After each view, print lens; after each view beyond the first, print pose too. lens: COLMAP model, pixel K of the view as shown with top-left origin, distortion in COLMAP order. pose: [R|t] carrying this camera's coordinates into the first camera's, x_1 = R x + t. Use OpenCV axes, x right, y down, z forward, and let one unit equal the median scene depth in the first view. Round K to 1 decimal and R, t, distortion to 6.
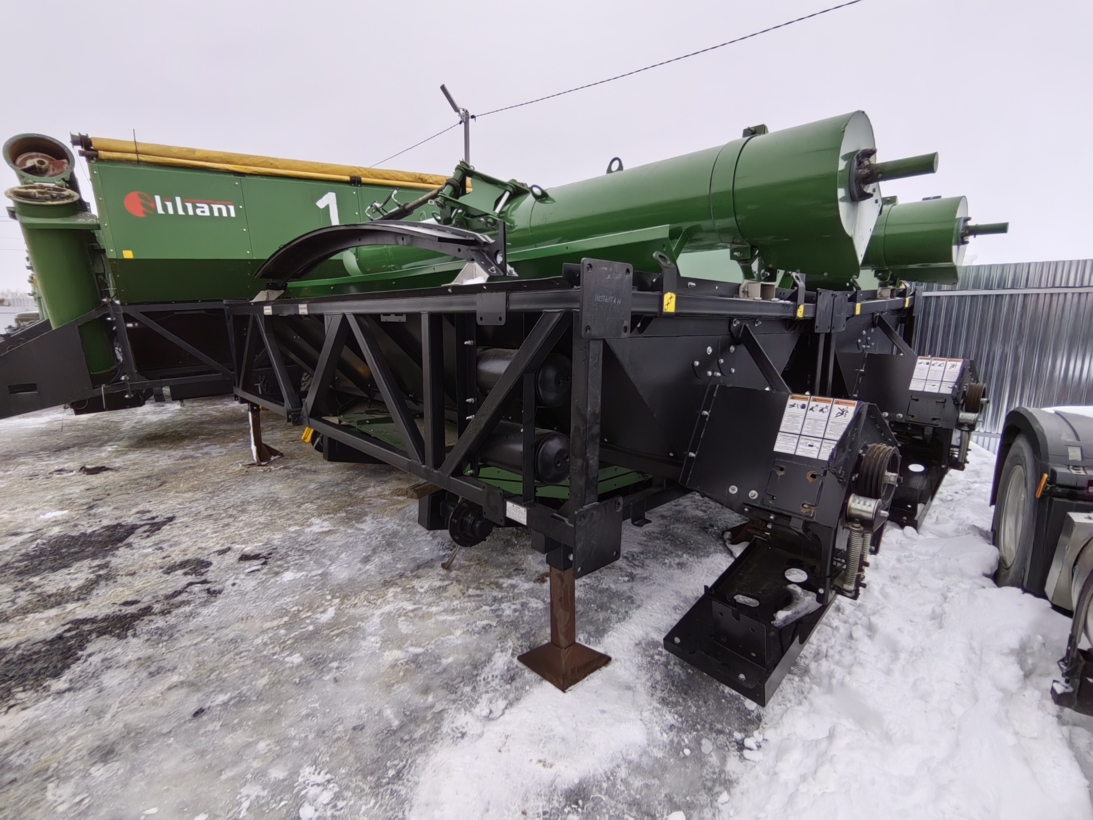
lens RADIAL K [[508.8, 0, 547.8], [0, 508.8, 407.9], [0, 0, 1]] dist [0.002195, -0.009018]
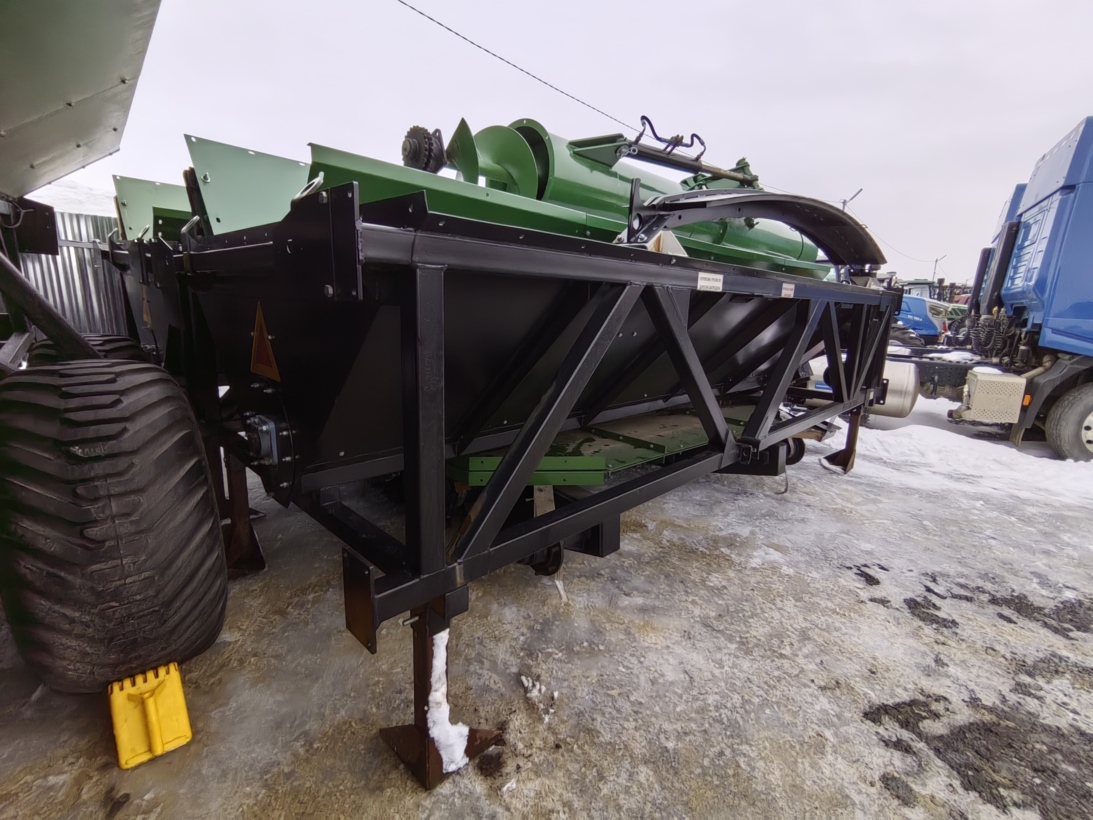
lens RADIAL K [[508.8, 0, 558.0], [0, 508.8, 410.8], [0, 0, 1]] dist [0.002195, -0.009018]
pose [[-0.055225, -0.239625, 0.969294, -1.520514], [0.117905, 0.962418, 0.244643, -0.309944], [-0.991488, 0.127795, -0.024897, 1.713039]]
